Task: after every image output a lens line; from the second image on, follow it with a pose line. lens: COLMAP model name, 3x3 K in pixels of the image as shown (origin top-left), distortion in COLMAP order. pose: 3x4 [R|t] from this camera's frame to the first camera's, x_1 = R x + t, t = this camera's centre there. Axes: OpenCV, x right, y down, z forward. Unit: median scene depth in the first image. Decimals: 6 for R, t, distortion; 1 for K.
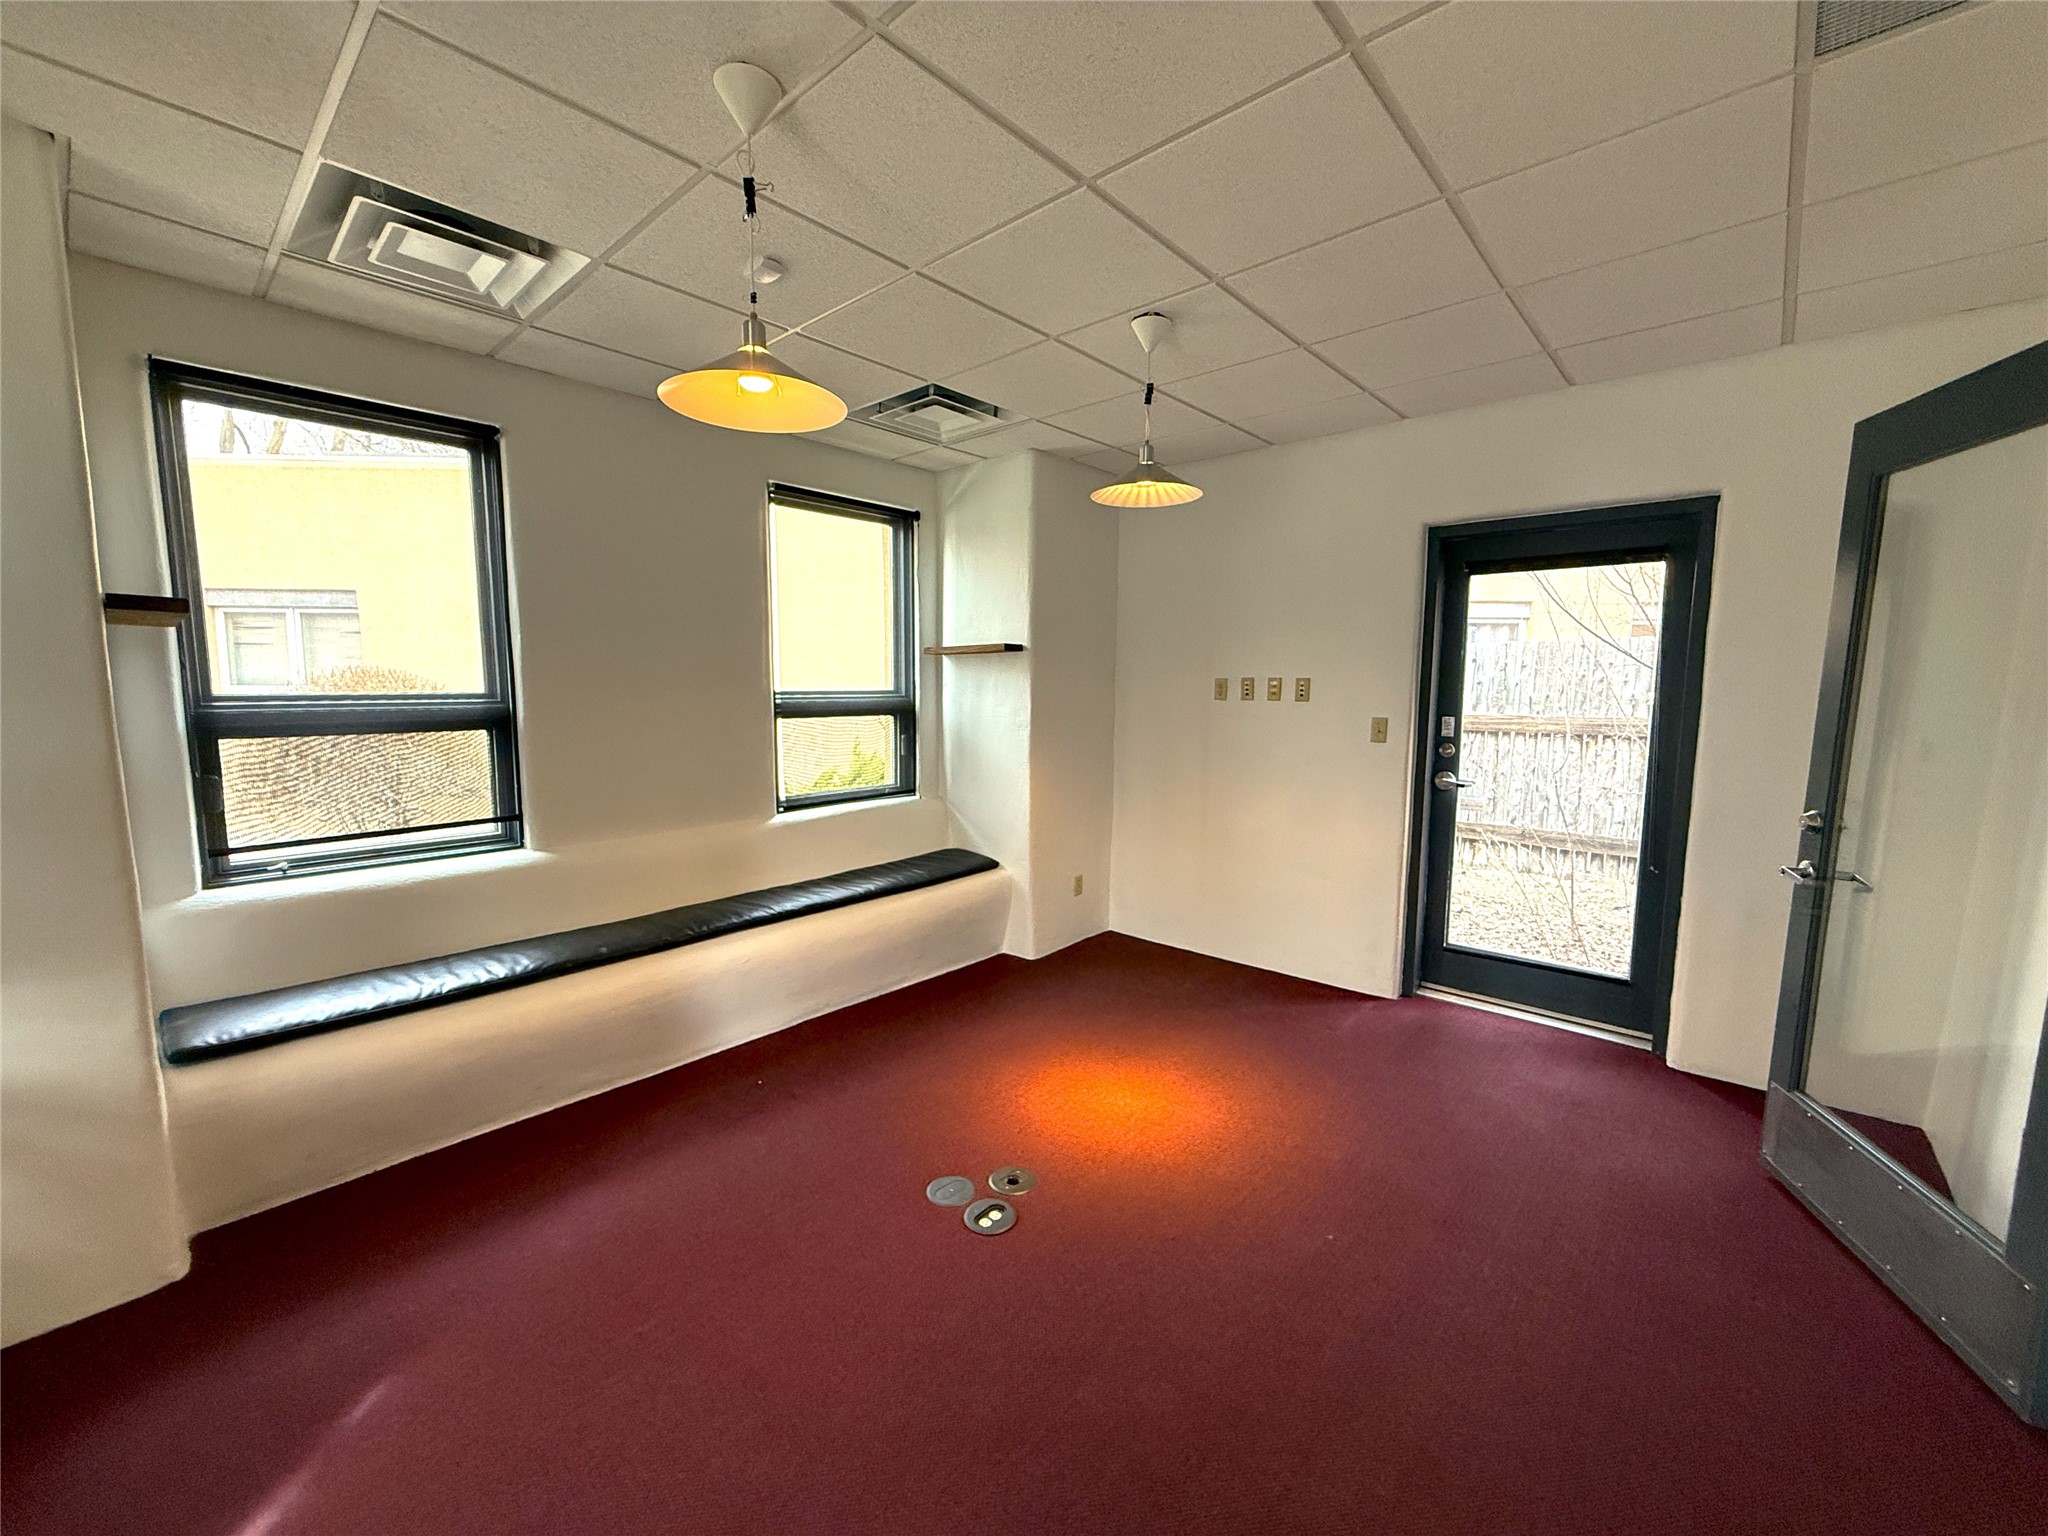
lens RADIAL K [[813.7, 0, 1020.4], [0, 813.7, 768.9], [0, 0, 1]] dist [-0.000764, -0.000036]
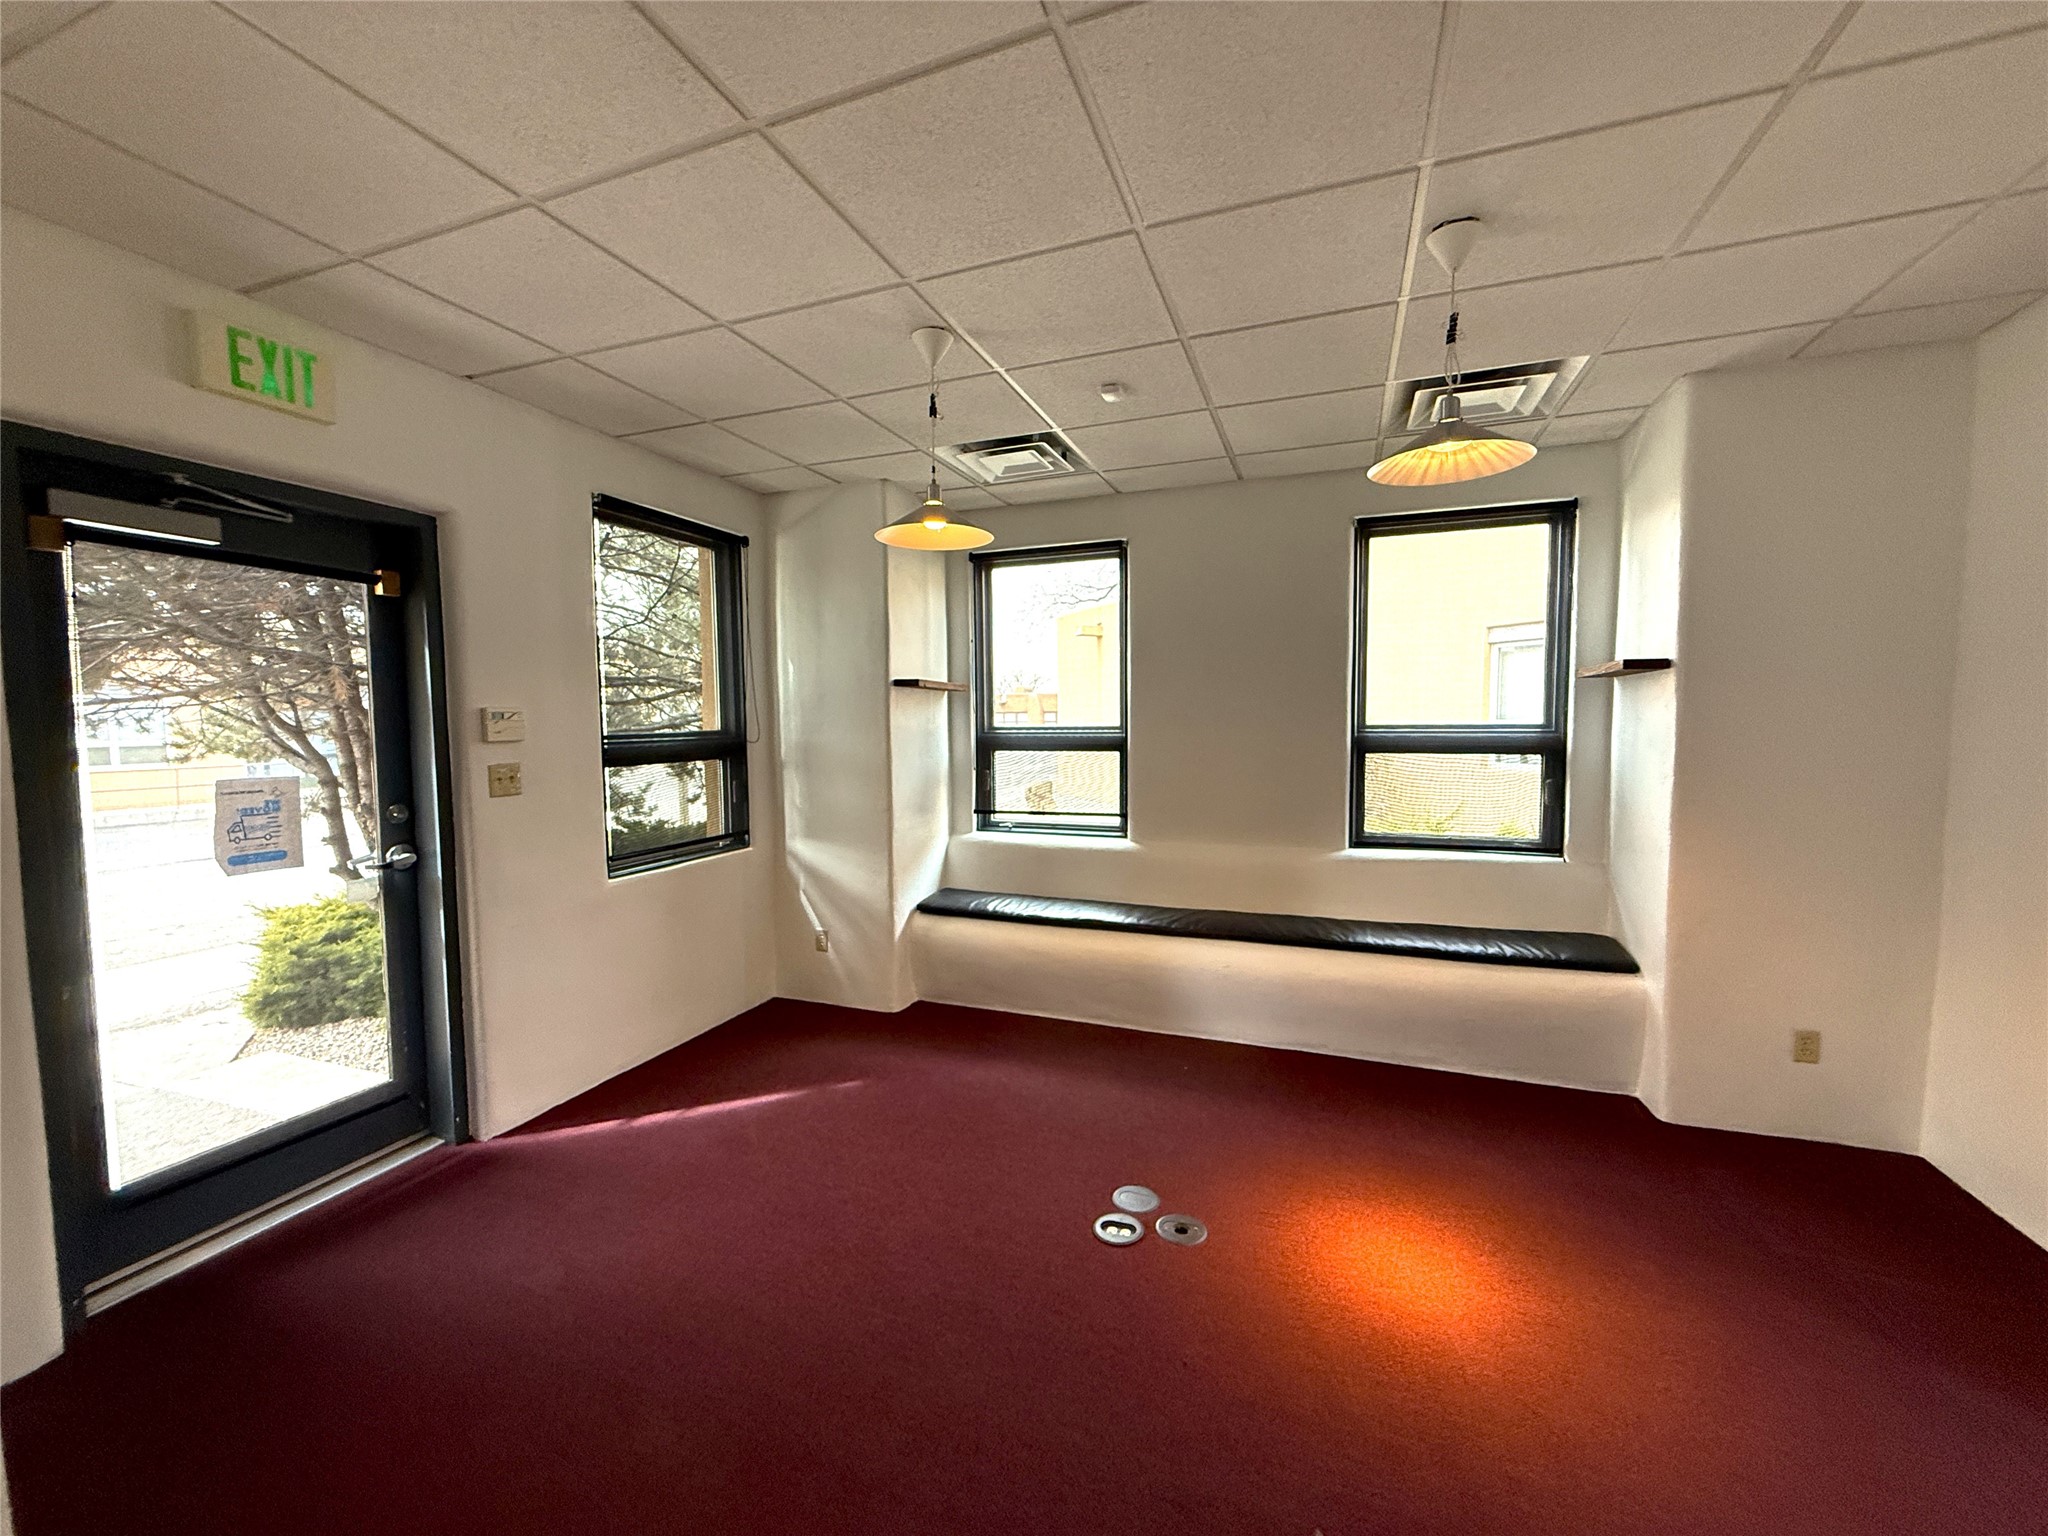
lens RADIAL K [[813.7, 0, 1020.4], [0, 813.7, 768.9], [0, 0, 1]] dist [-0.000764, -0.000036]
pose [[0.355883, 0.053470, -0.933000, 0.474589], [-0.088159, 0.995831, 0.023443, -0.028242], [0.930363, 0.073909, 0.359113, 0.257116]]
